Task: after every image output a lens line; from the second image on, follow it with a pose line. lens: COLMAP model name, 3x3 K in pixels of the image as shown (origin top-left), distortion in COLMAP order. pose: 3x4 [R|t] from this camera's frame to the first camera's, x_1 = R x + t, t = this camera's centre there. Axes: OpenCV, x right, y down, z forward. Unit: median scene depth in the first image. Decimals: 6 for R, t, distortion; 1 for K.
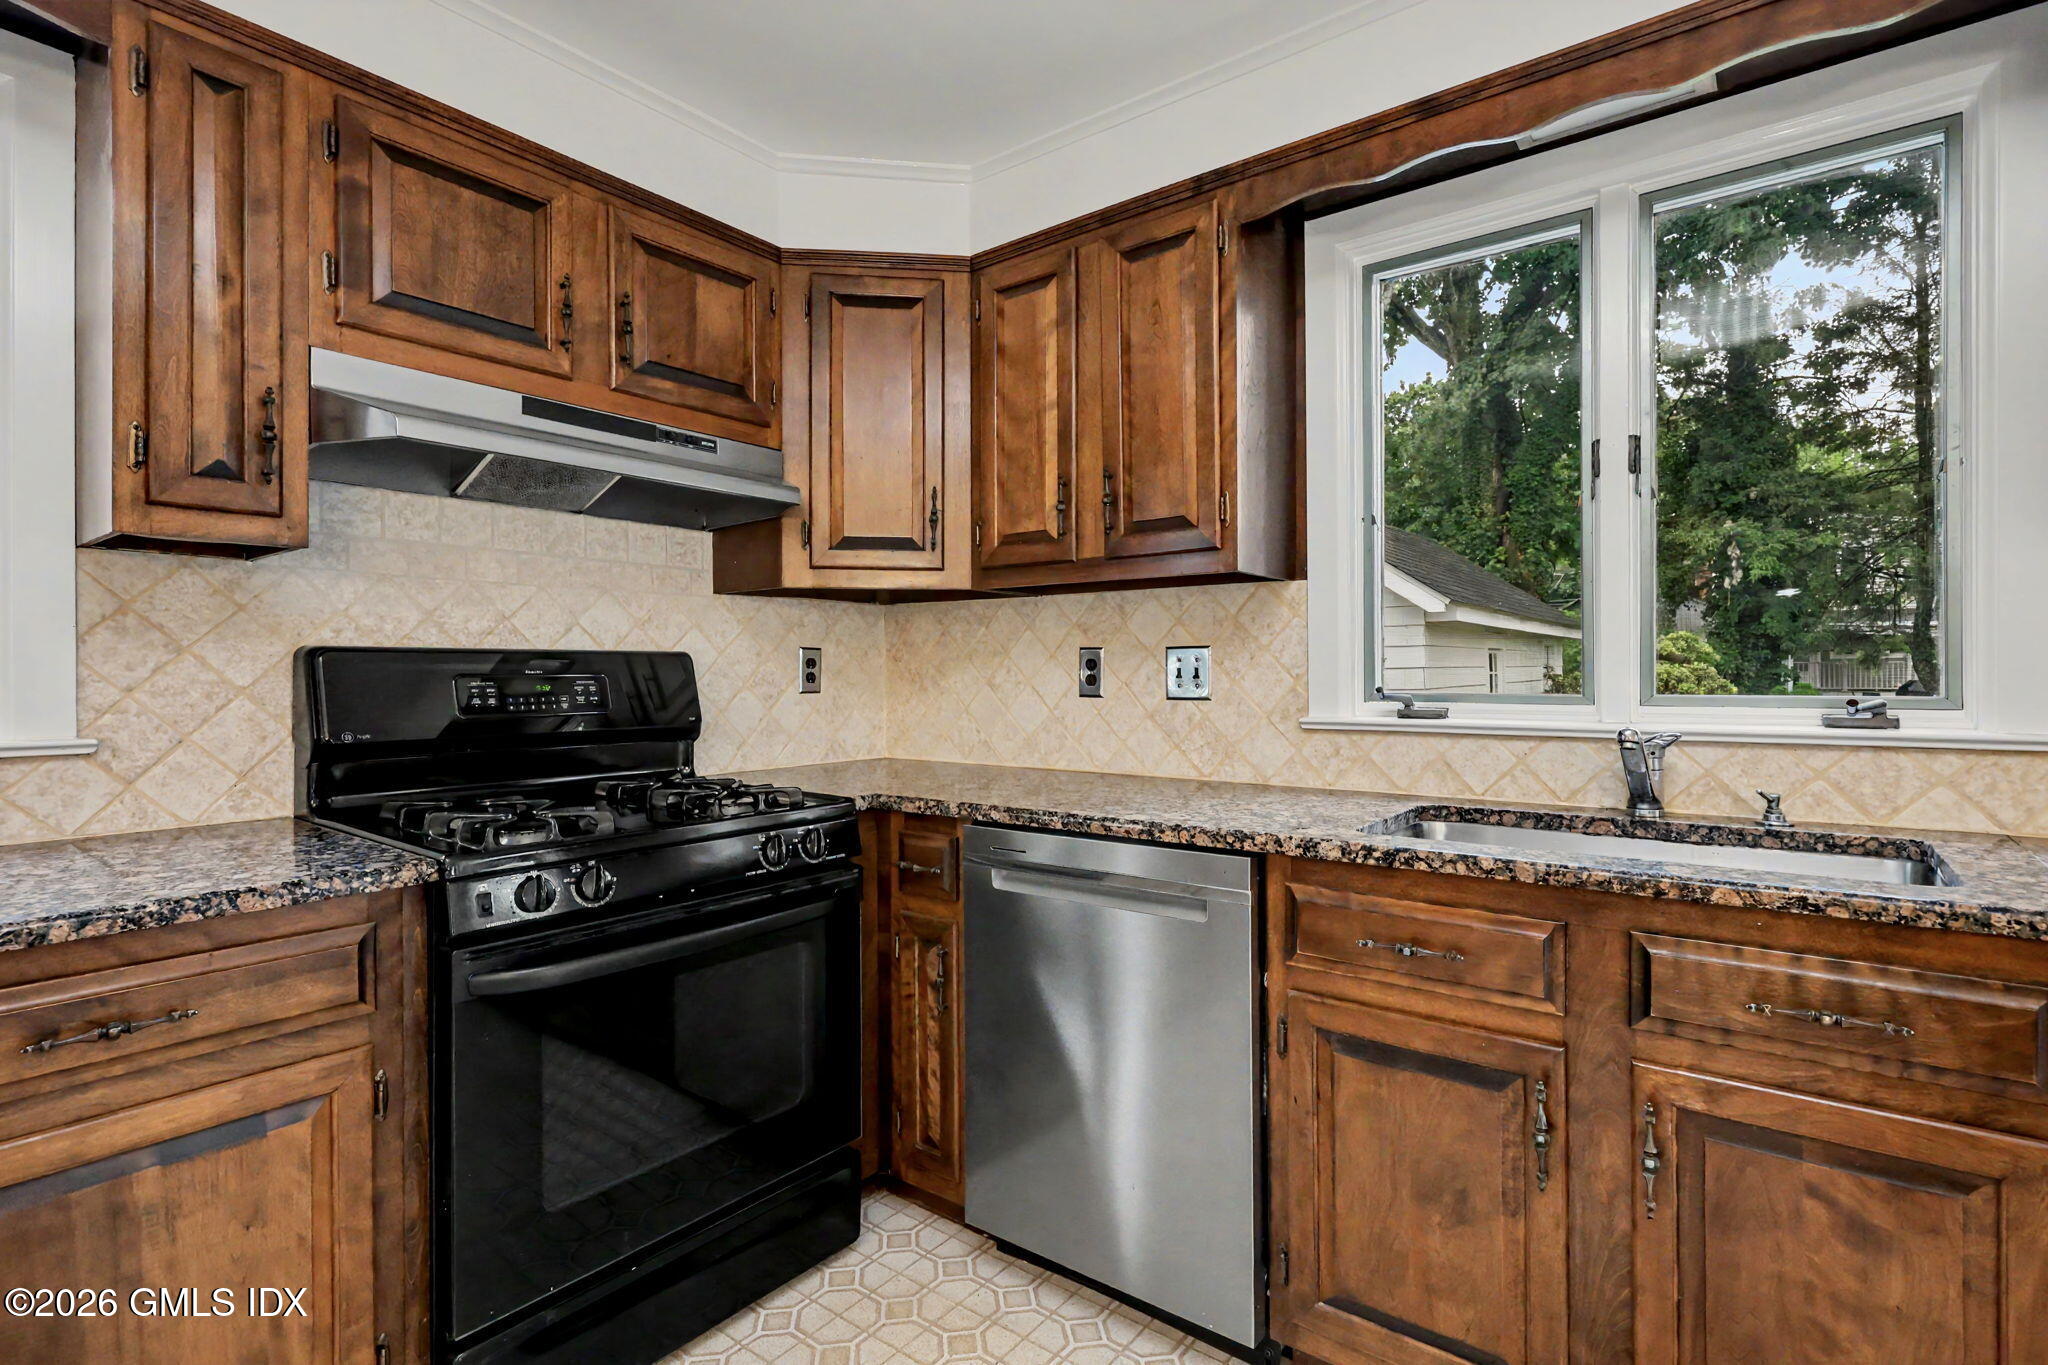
lens RADIAL K [[979.7, 0, 1028.0], [0, 979.7, 675.3], [0, 0, 1]] dist [-0.006083, 0.002463]
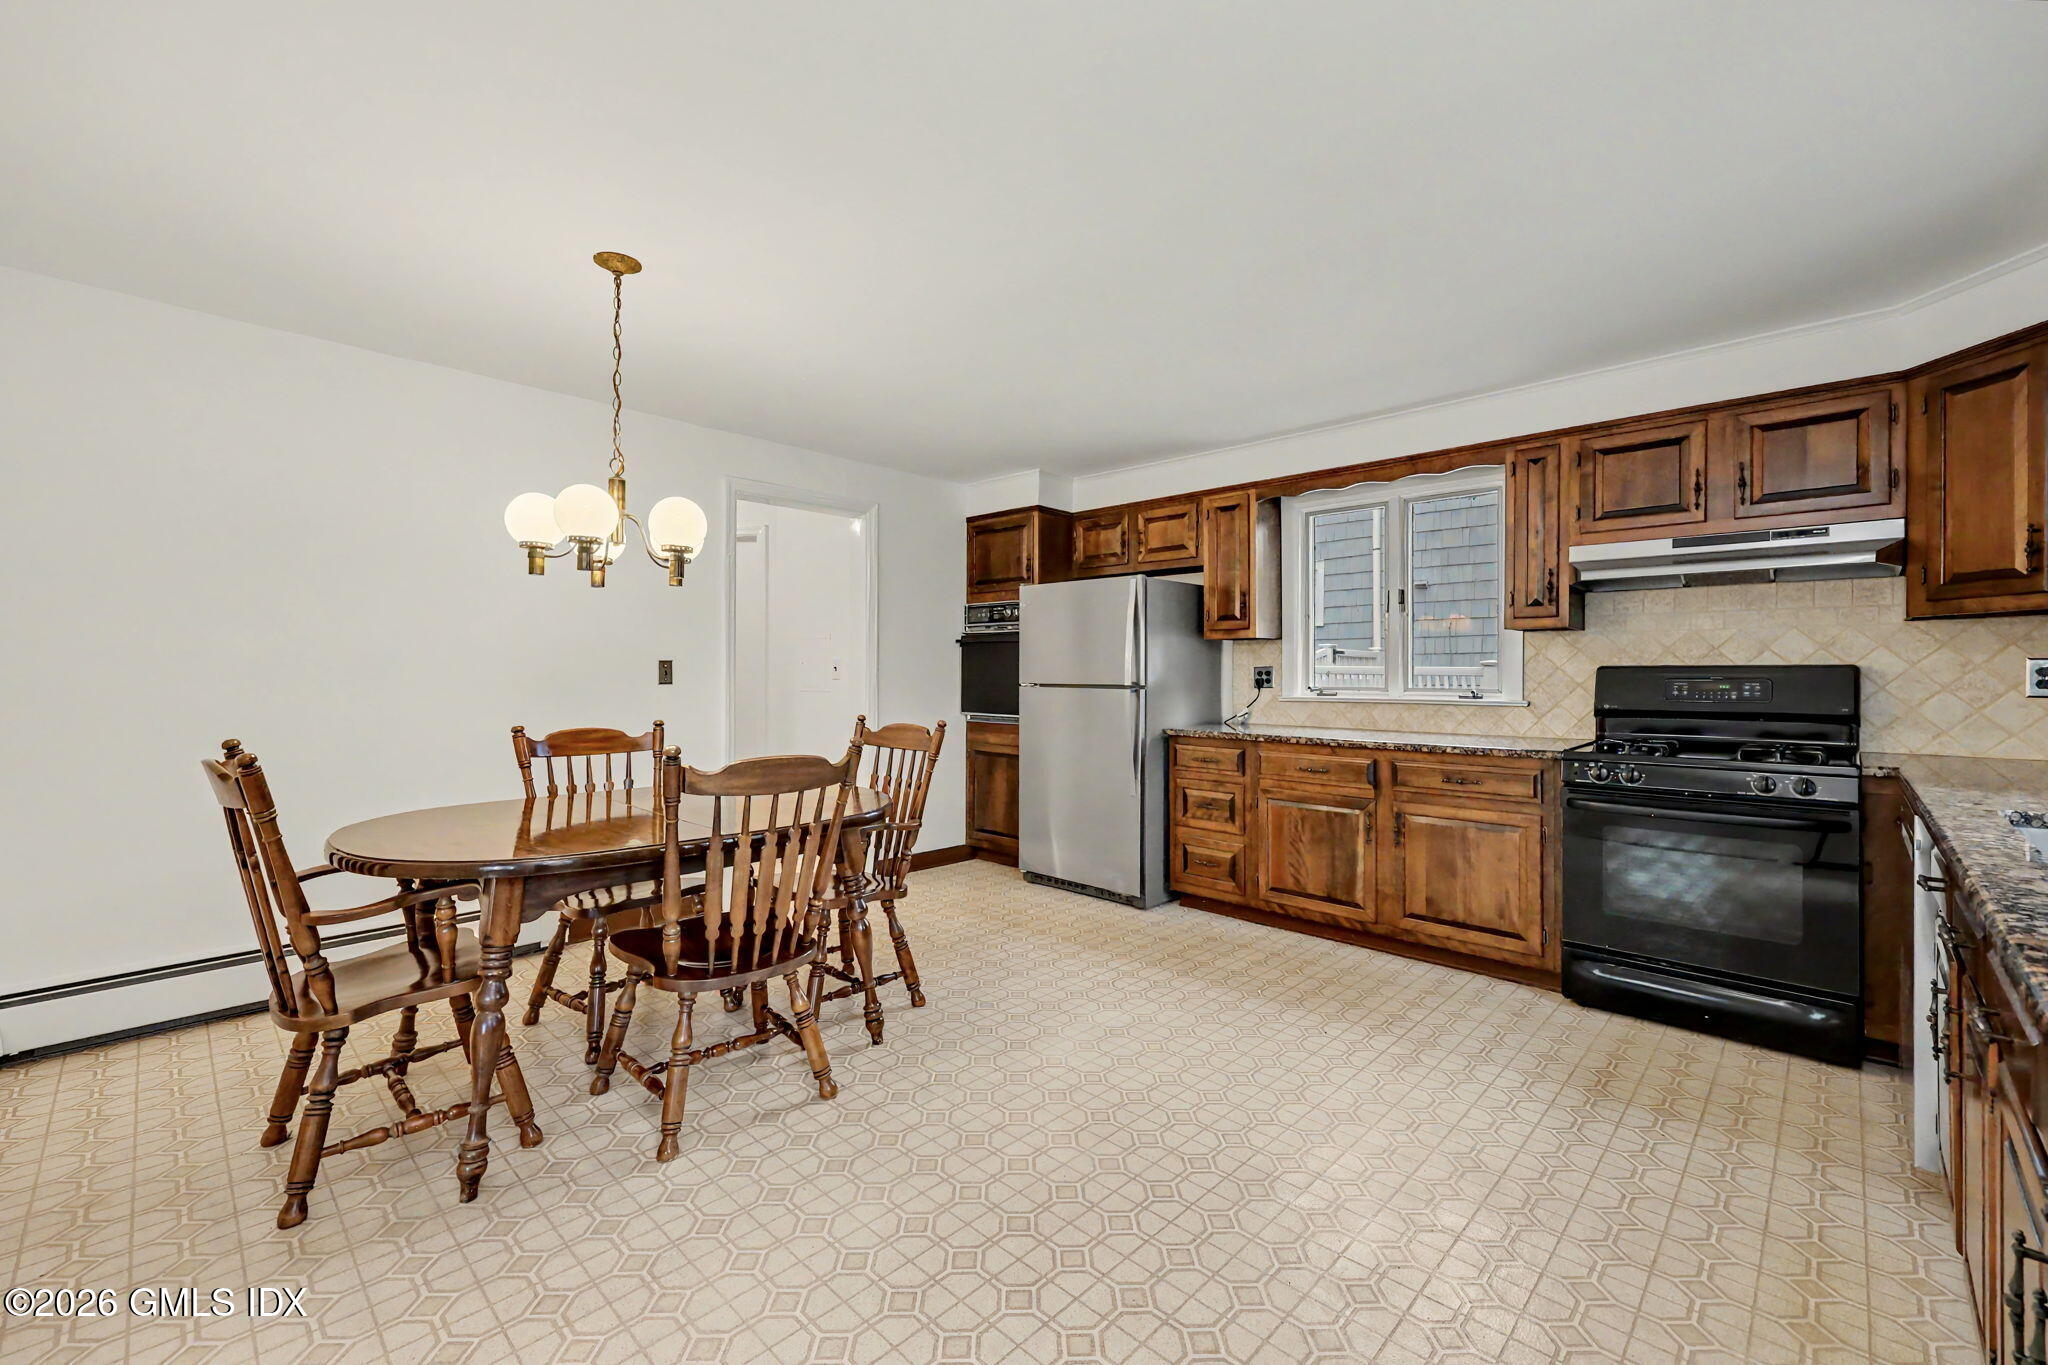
lens RADIAL K [[836.6, 0, 1030.0], [0, 836.6, 665.3], [0, 0, 1]] dist [-0.003670, -0.001308]
pose [[-0.129610, -0.003677, -0.991558, 1.096519], [-0.005811, 0.999979, -0.002948, -0.013229], [0.991548, 0.005380, -0.129629, -0.063609]]
